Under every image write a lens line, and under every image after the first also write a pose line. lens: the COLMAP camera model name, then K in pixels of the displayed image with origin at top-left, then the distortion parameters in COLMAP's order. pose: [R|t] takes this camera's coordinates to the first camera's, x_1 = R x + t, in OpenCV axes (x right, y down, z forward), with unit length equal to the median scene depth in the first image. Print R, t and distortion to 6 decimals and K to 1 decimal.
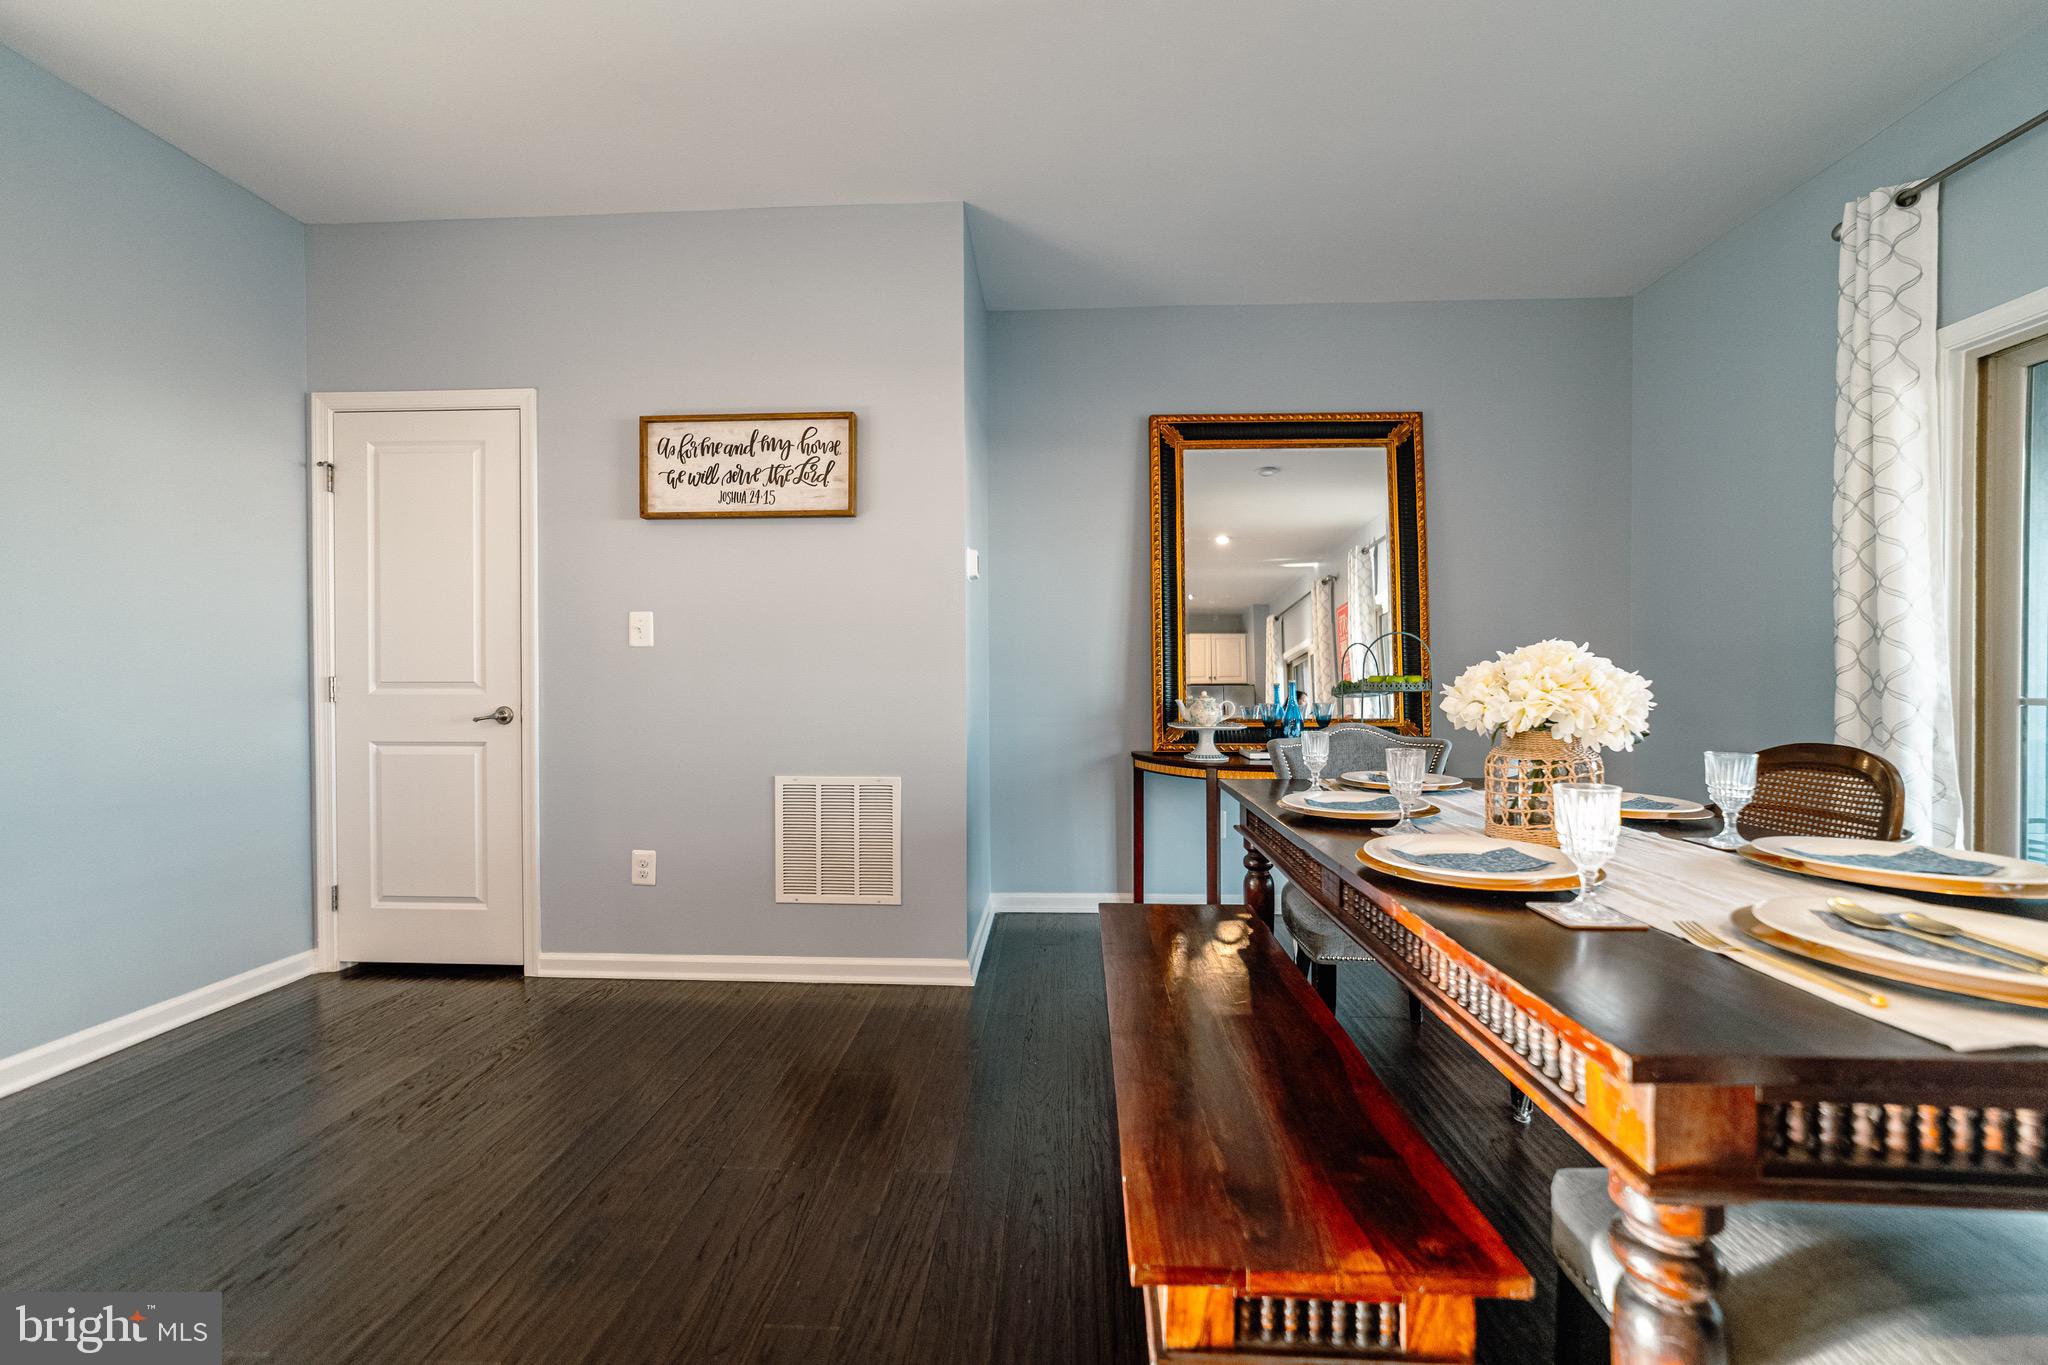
lens RADIAL K [[792.9, 0, 1024.0], [0, 792.9, 682.5], [0, 0, 1]] dist [-0.022344, 0.012707]
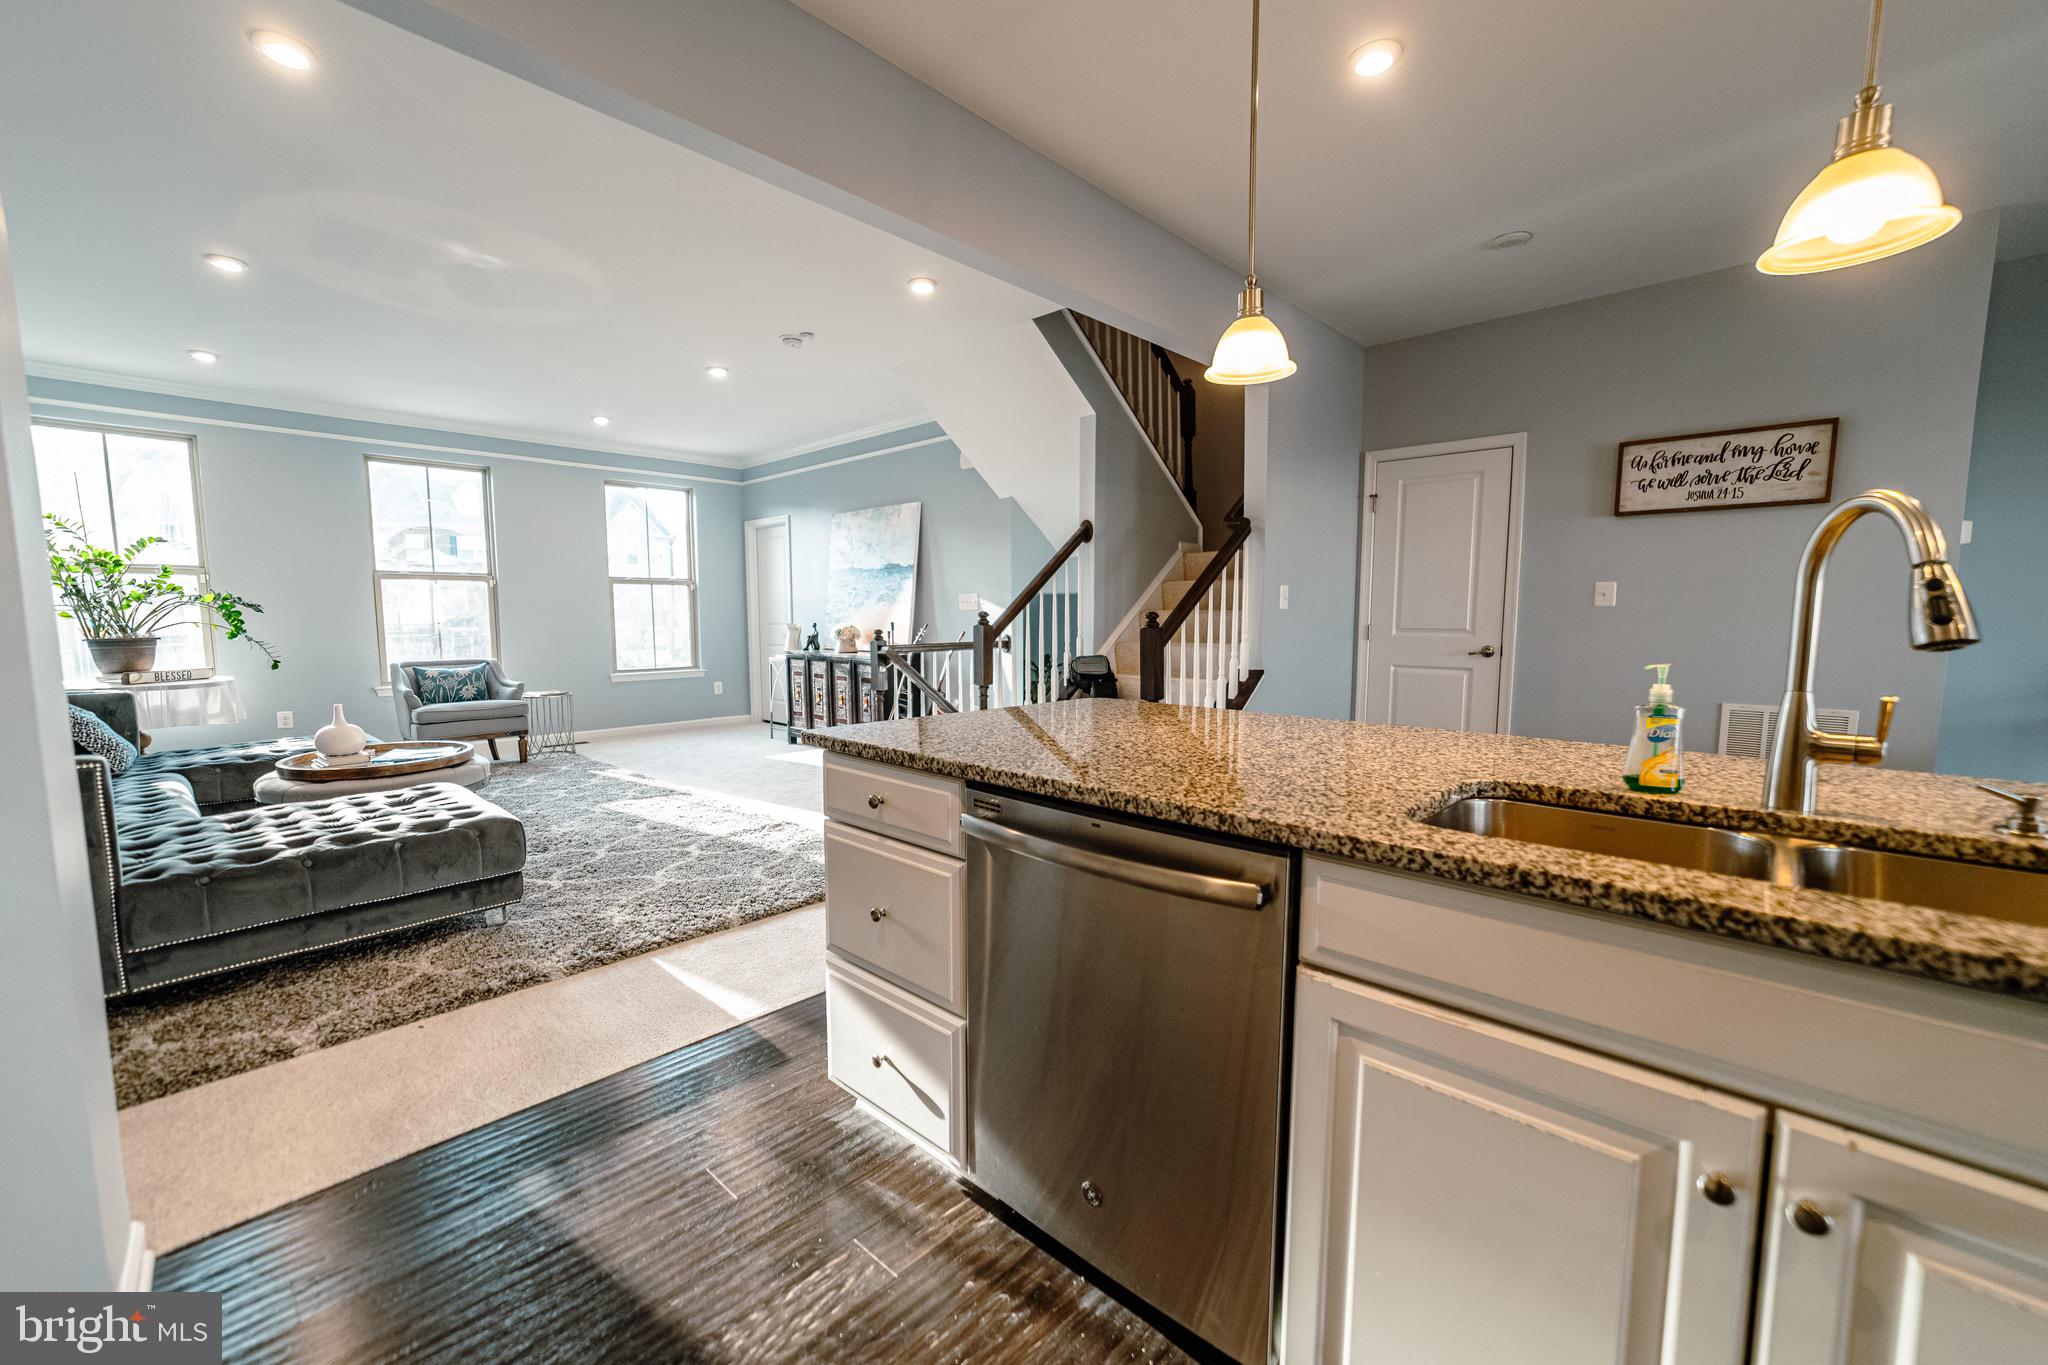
lens RADIAL K [[820.0, 0, 997.3], [0, 820.0, 695.4], [0, 0, 1]] dist [-0.020730, 0.009714]
pose [[0.750436, 0.066613, -0.657577, -0.333788], [-0.003083, 0.995250, 0.097300, -0.025696], [0.660936, -0.070990, 0.747077, -0.844244]]
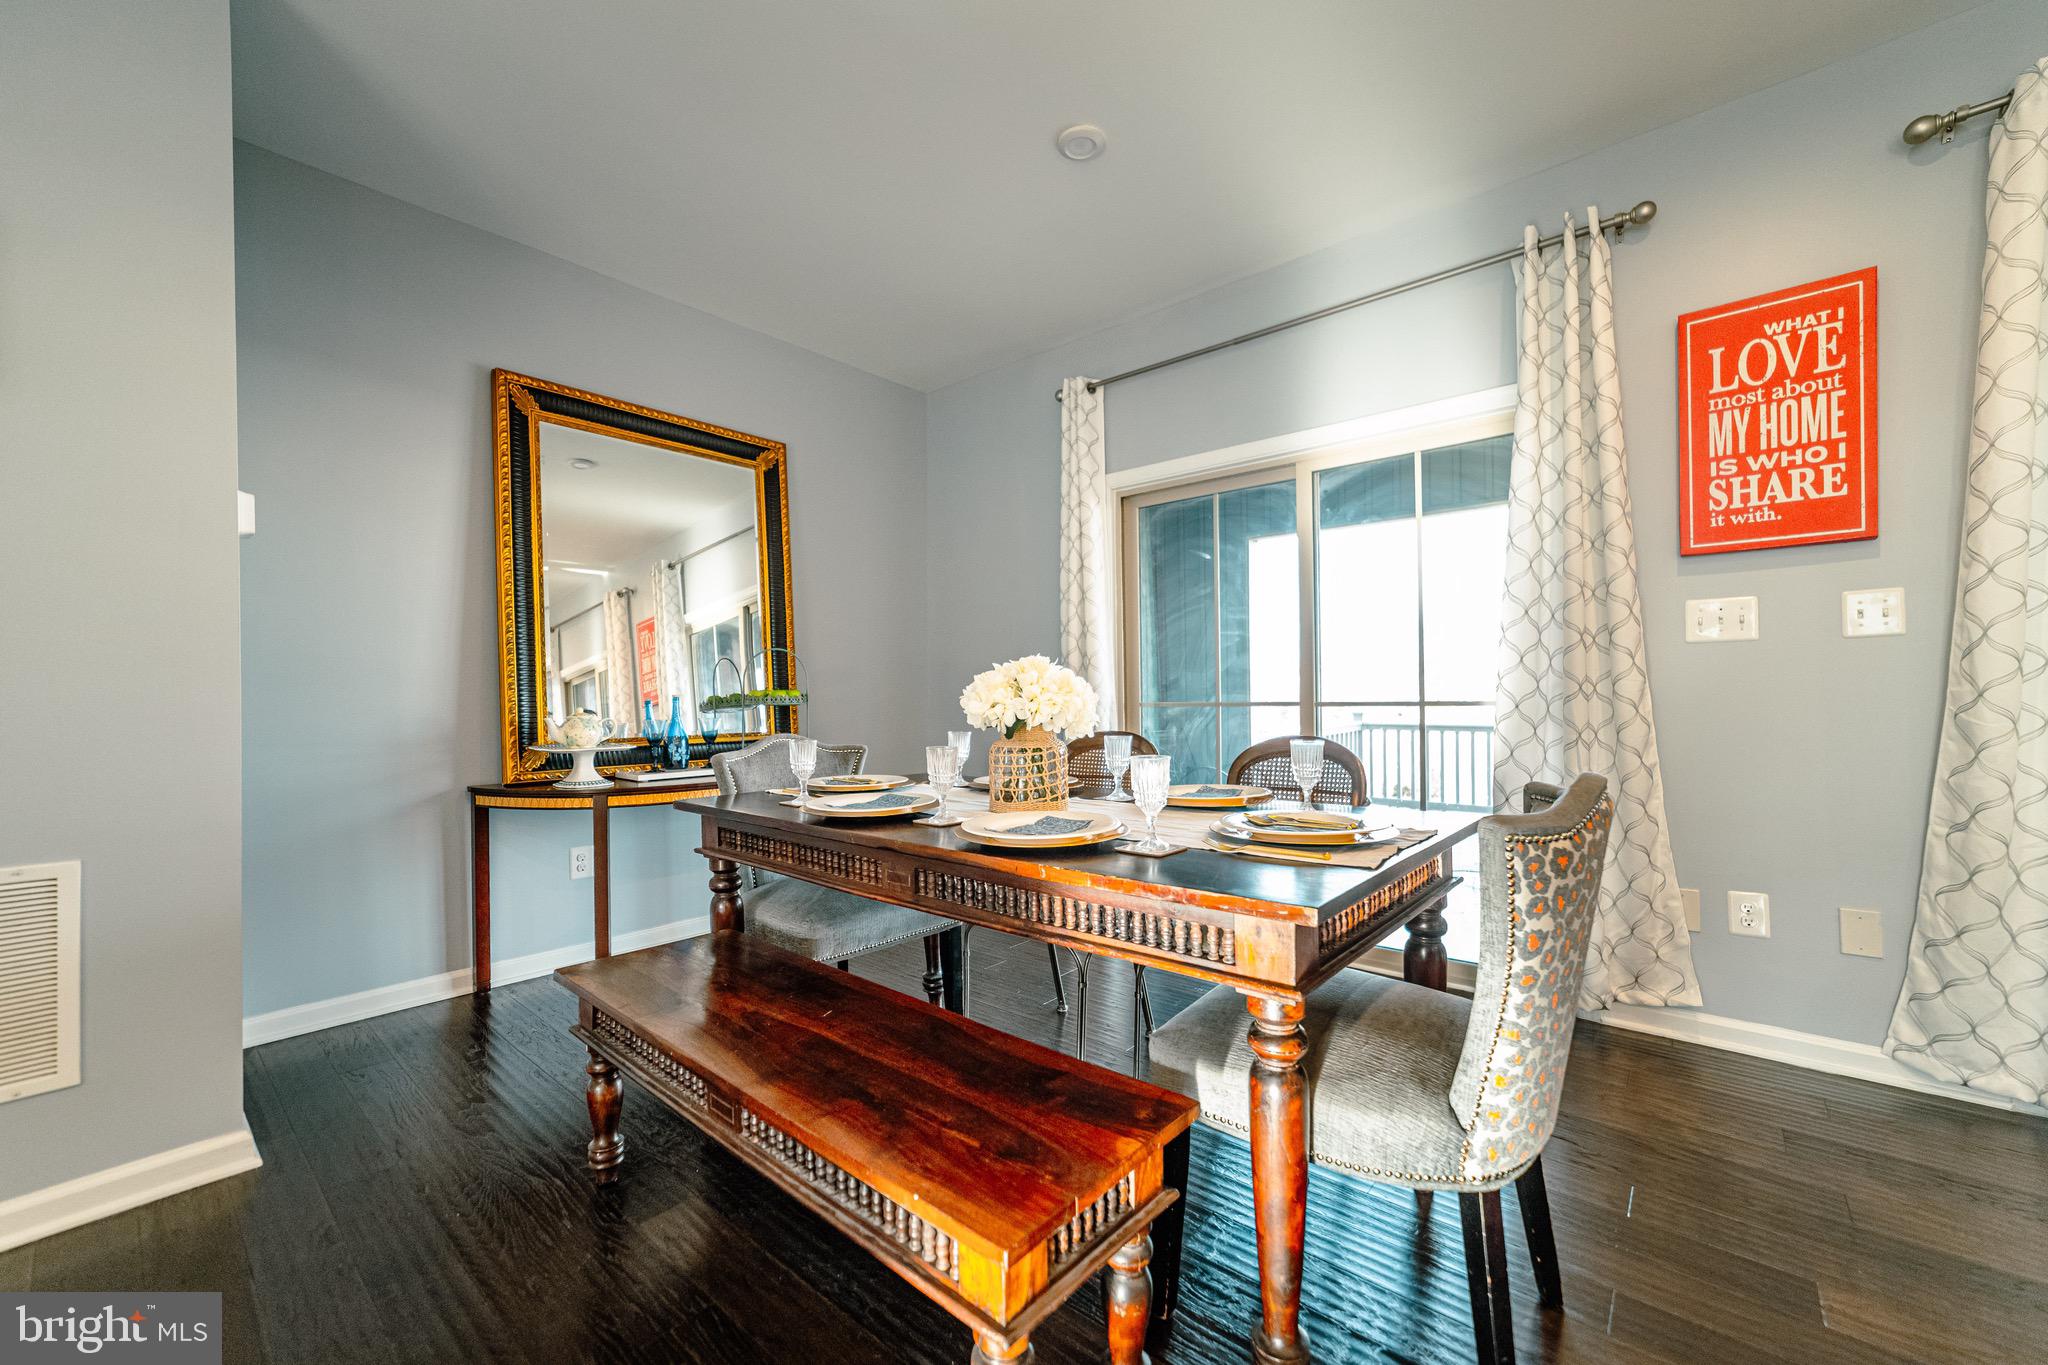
lens RADIAL K [[801.1, 0, 1025.2], [0, 801.1, 696.6], [0, 0, 1]] dist [-0.022506, 0.010339]
pose [[0.616588, -0.004304, 0.787274, -0.183317], [0.011190, 0.999932, -0.003298, 0.008604], [-0.787207, 0.010843, 0.616594, 0.097962]]
